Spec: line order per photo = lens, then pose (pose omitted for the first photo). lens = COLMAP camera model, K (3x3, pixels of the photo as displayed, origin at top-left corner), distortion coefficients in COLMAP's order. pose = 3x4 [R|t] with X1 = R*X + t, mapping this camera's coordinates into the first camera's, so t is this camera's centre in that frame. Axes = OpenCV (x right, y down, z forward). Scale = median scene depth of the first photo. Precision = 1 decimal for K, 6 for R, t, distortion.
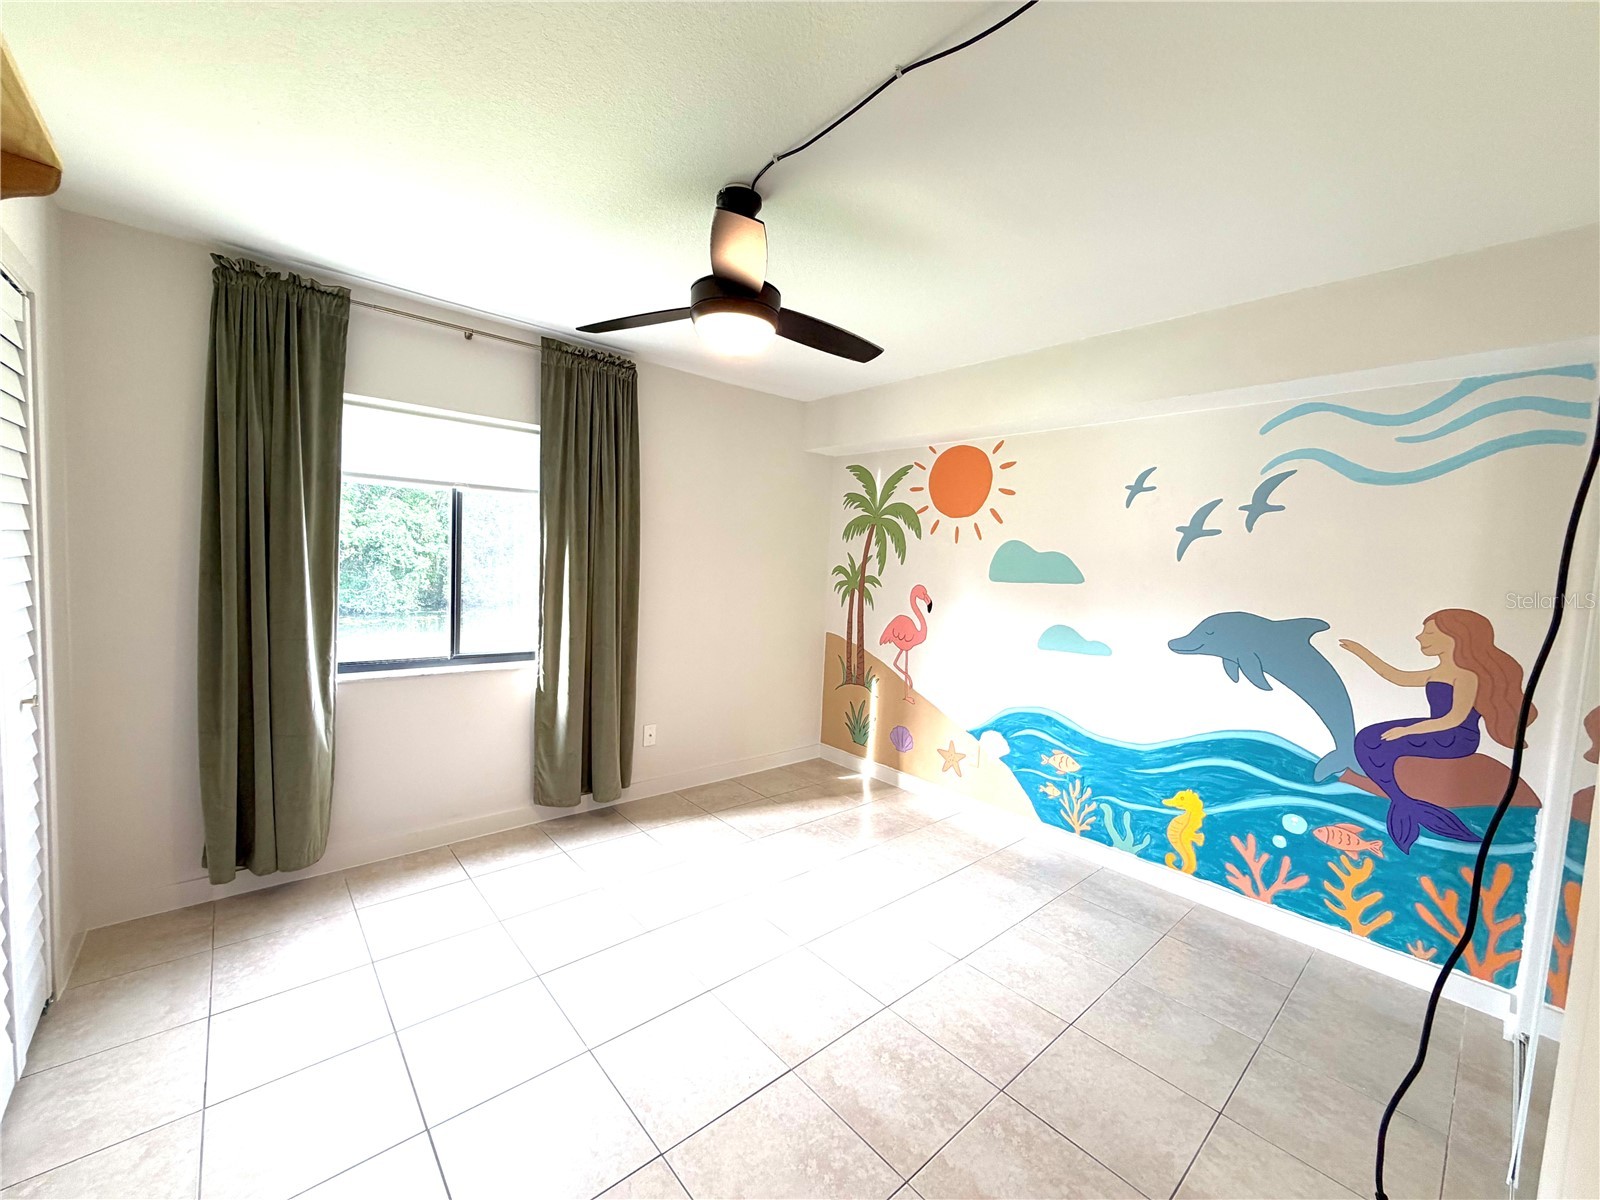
lens RADIAL K [[637.9, 0, 791.7], [0, 637.9, 595.0], [0, 0, 1]] dist [-0.000436, 0.000173]
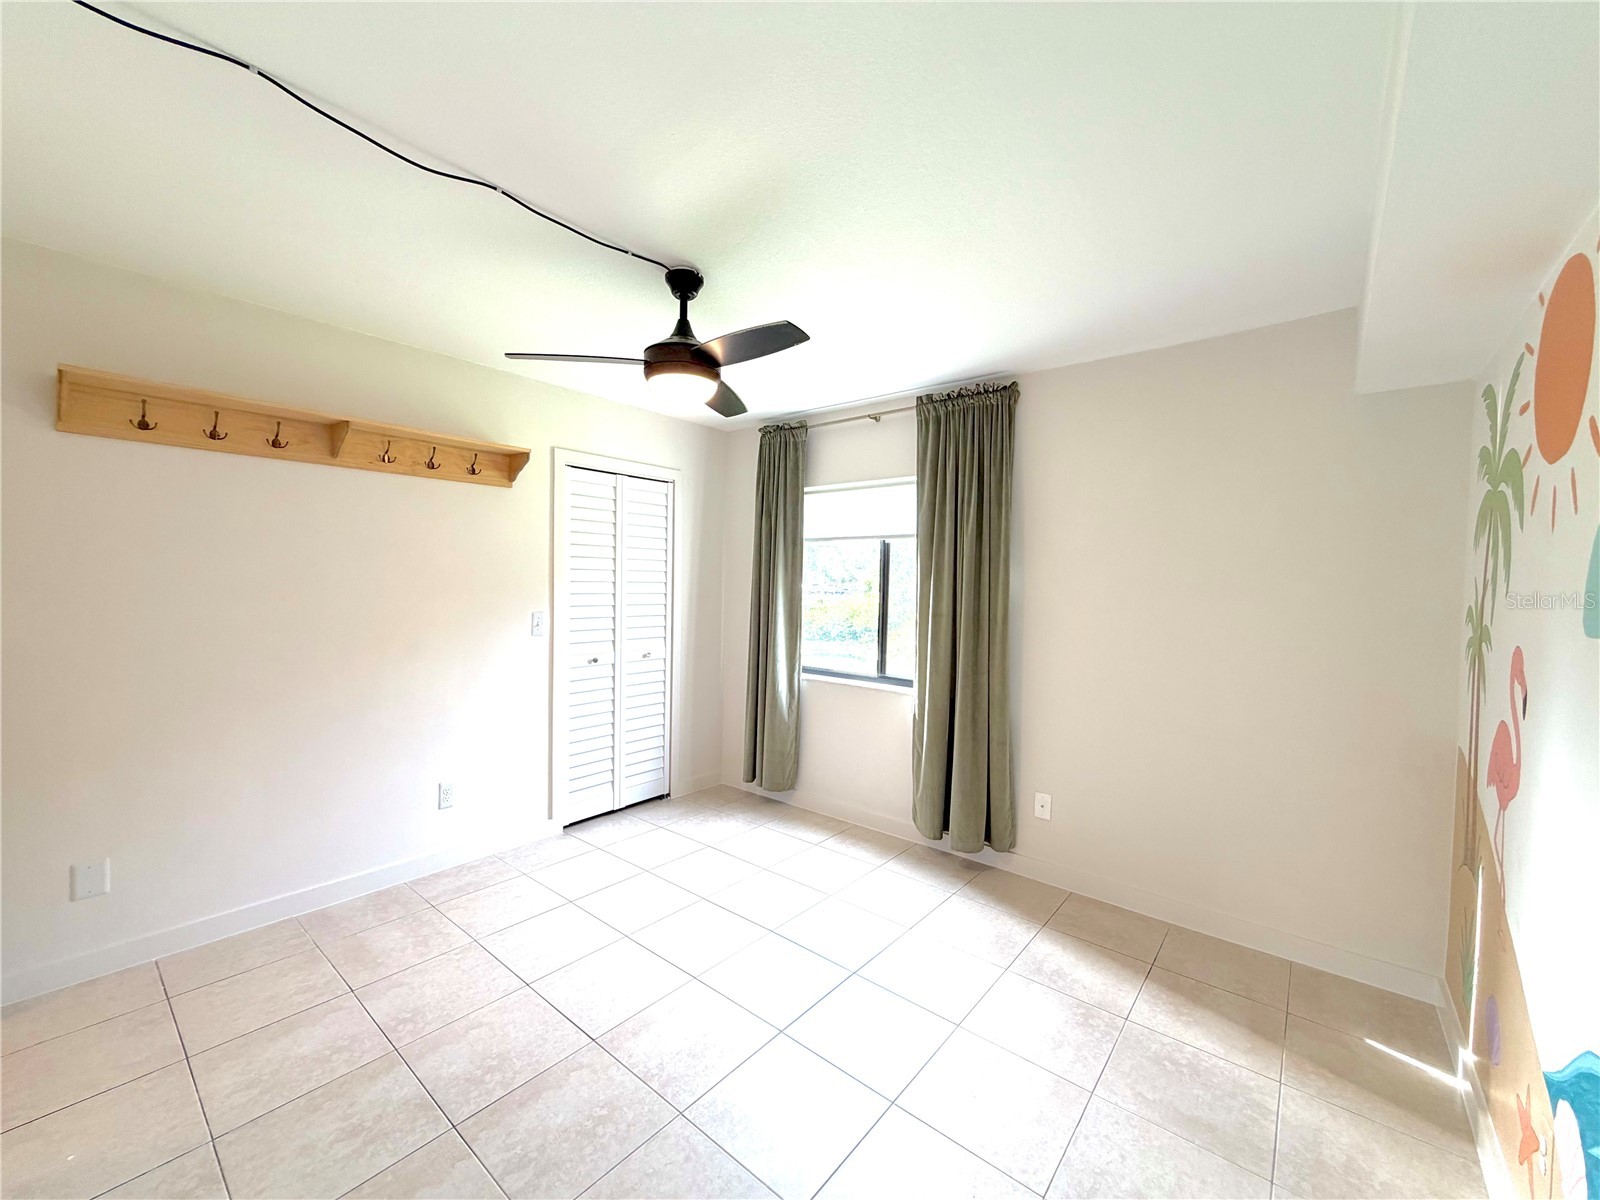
lens RADIAL K [[637.9, 0, 799.4], [0, 637.9, 591.6], [0, 0, 1]] dist [-0.000436, 0.000173]
pose [[0.160364, -0.028442, -0.986648, 0.720068], [-0.068319, 0.996868, -0.039841, -0.005844], [0.984691, 0.073796, 0.157918, 0.690733]]
